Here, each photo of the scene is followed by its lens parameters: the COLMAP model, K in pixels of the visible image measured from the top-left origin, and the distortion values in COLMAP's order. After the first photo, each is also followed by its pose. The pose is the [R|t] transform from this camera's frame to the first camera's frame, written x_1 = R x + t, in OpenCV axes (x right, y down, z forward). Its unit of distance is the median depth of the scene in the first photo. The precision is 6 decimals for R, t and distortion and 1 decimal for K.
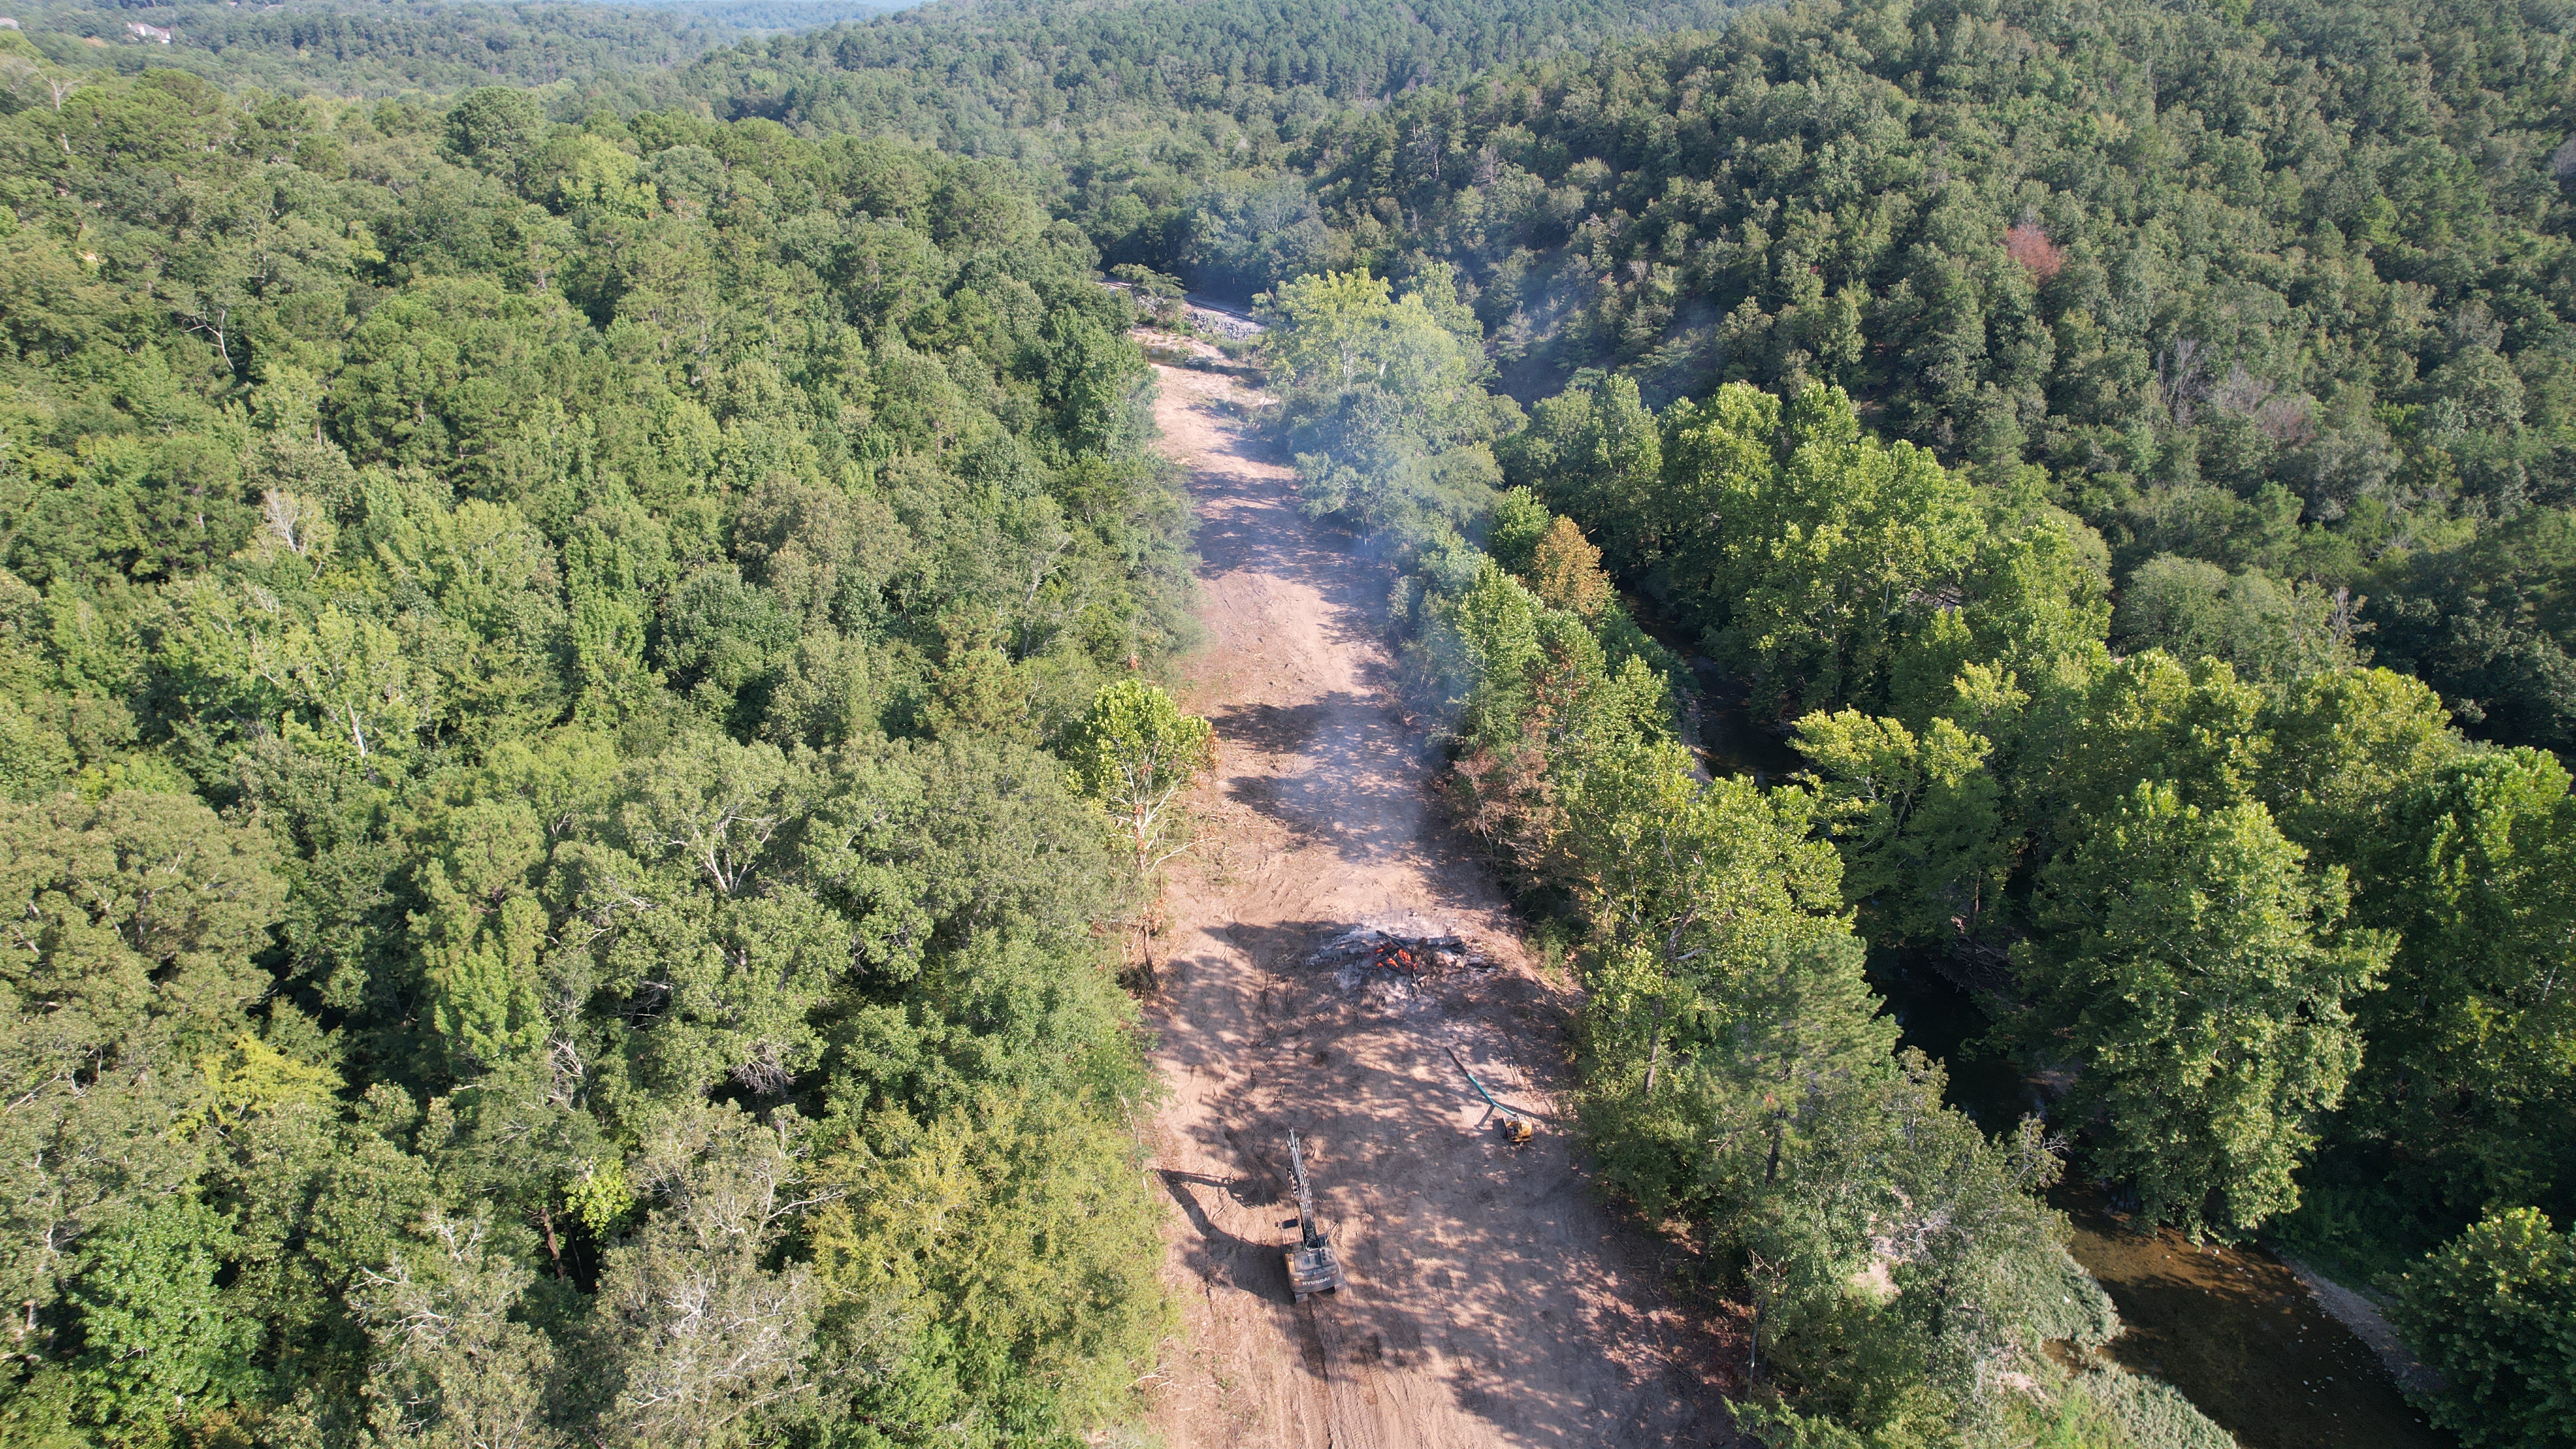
lens RADIAL K [[1659.0, 0, 1285.4], [0, 1659.0, 729.4], [0, 0, 1]] dist [-0.085899, 0.079941]
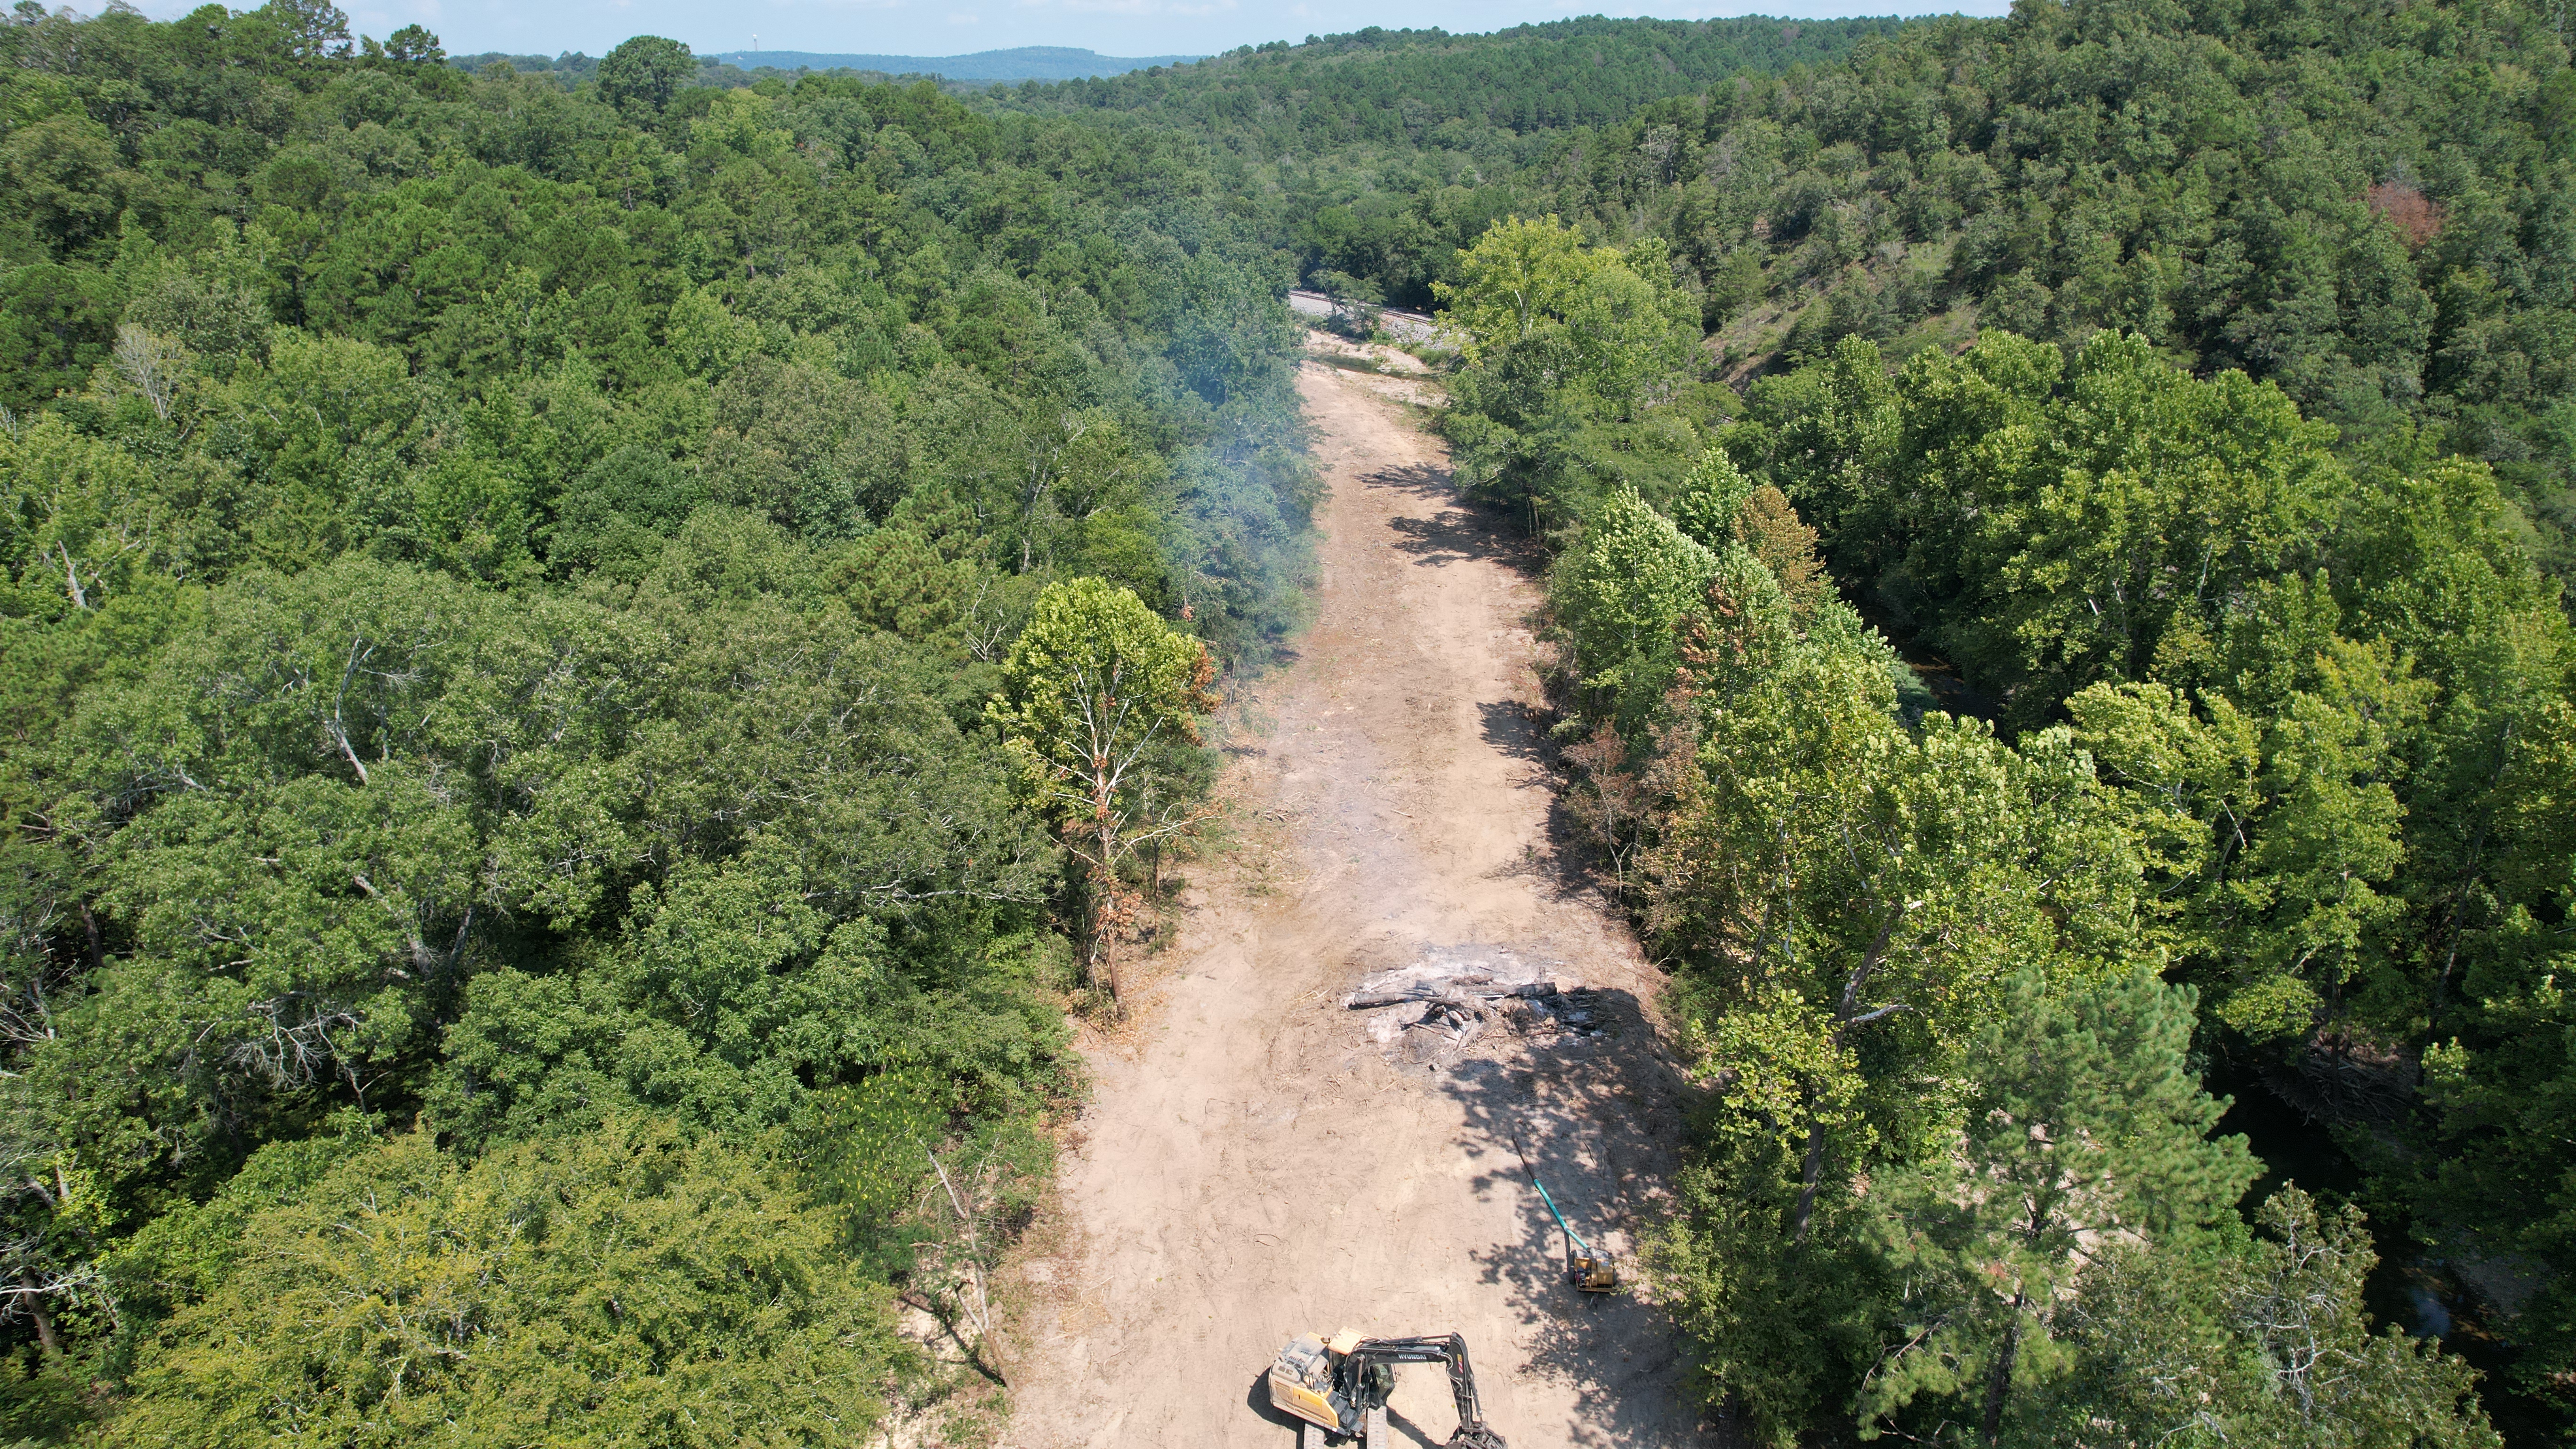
lens RADIAL K [[1659.0, 0, 1285.4], [0, 1659.0, 729.4], [0, 0, 1]] dist [-0.085899, 0.079941]
pose [[0.988033, 0.057292, -0.143209, 0.037606], [-0.064543, 0.996831, -0.046505, 0.025771], [0.140091, 0.055191, 0.988599, 0.124613]]
